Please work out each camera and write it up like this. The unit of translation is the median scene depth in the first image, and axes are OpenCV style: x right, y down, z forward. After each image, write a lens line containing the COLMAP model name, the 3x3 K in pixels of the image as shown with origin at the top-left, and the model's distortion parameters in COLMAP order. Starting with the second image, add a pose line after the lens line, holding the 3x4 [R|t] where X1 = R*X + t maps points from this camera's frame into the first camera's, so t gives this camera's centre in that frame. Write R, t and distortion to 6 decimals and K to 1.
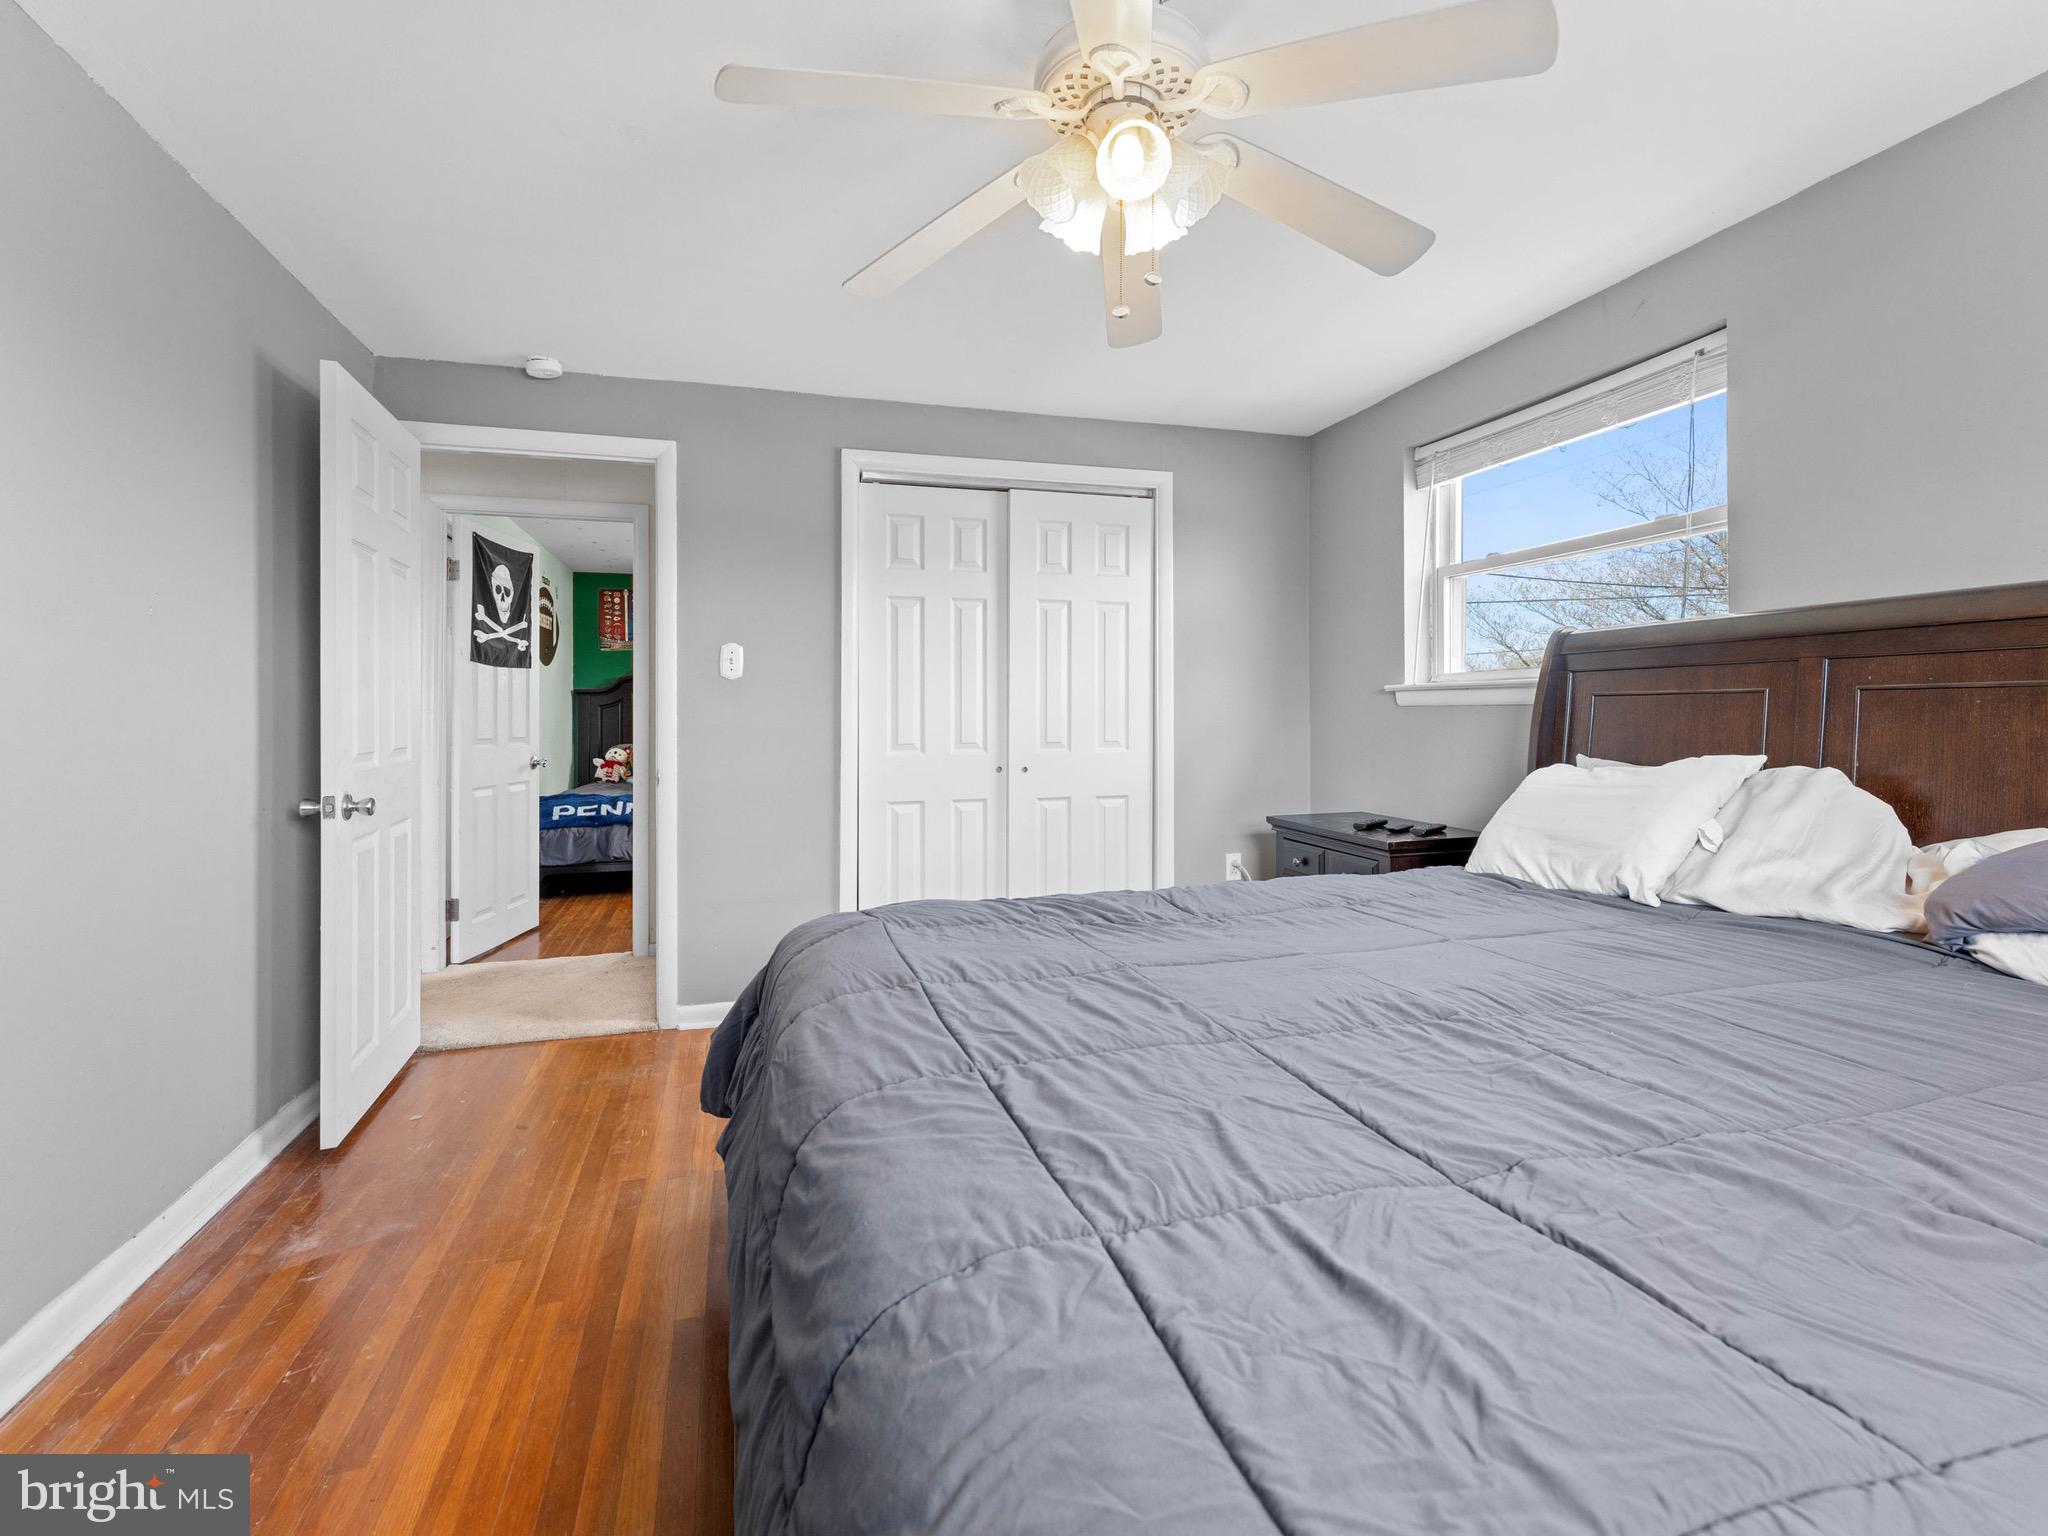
lens RADIAL K [[907.1, 0, 1018.0], [0, 907.1, 766.4], [0, 0, 1]] dist [-0.001889, 0.000205]
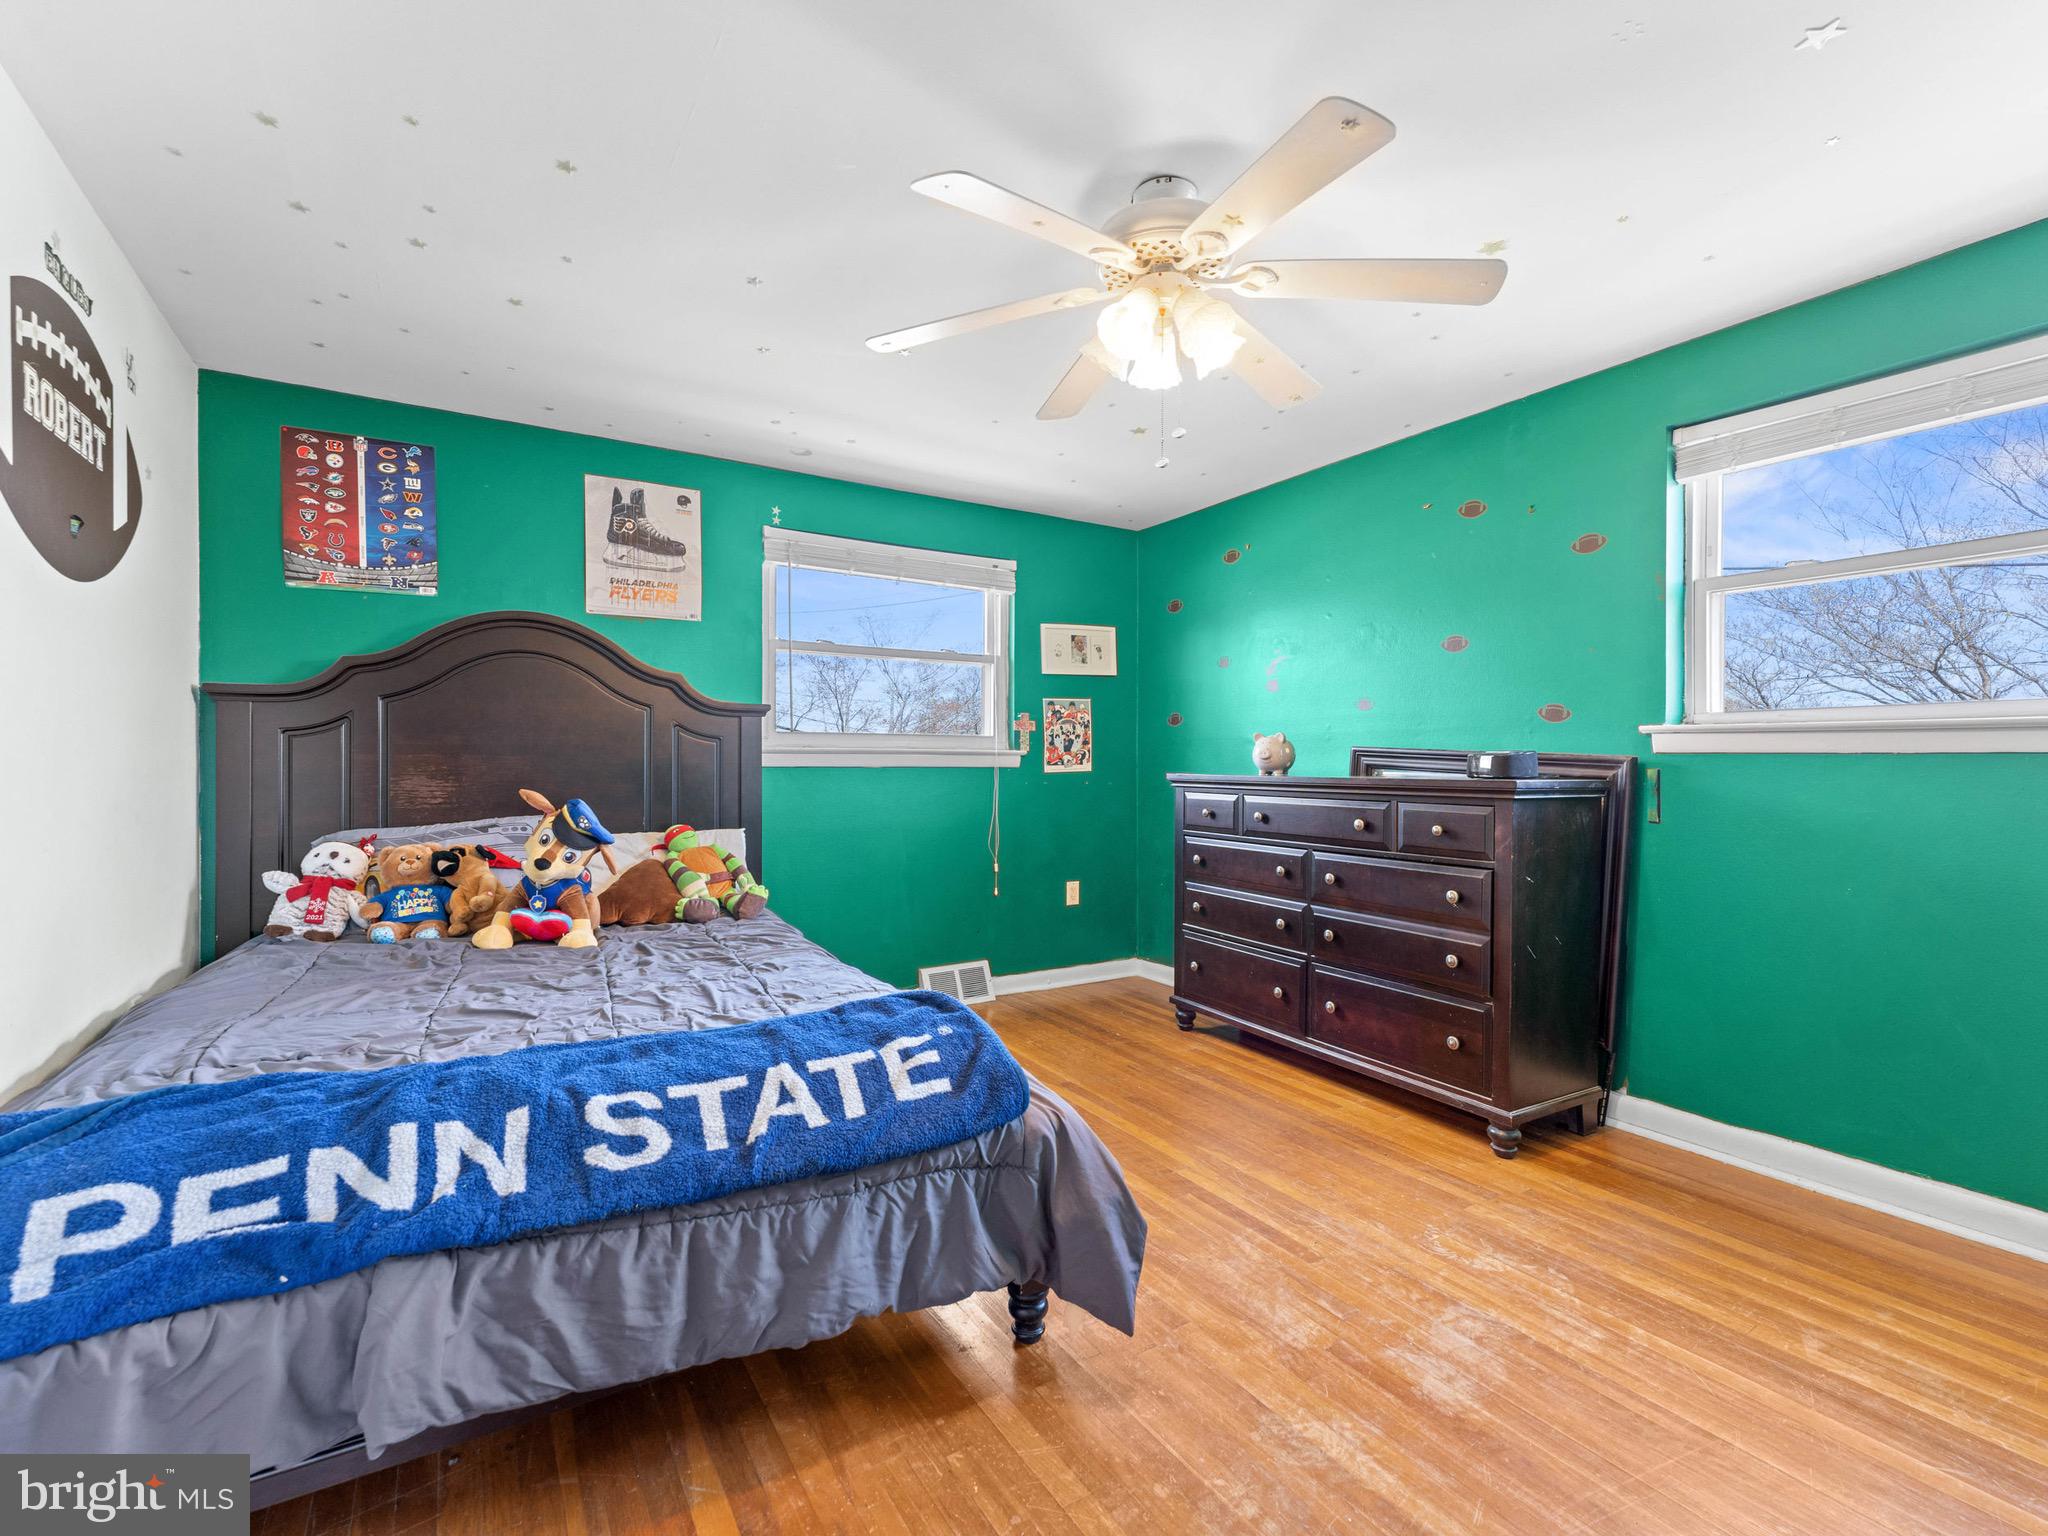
lens RADIAL K [[907.1, 0, 1018.0], [0, 907.1, 766.4], [0, 0, 1]] dist [-0.001889, 0.000205]
pose [[0.966825, -0.018335, 0.254780, -0.269782], [0.028608, 0.998918, -0.036672, -0.029699], [-0.253832, 0.042744, 0.966304, 0.575125]]
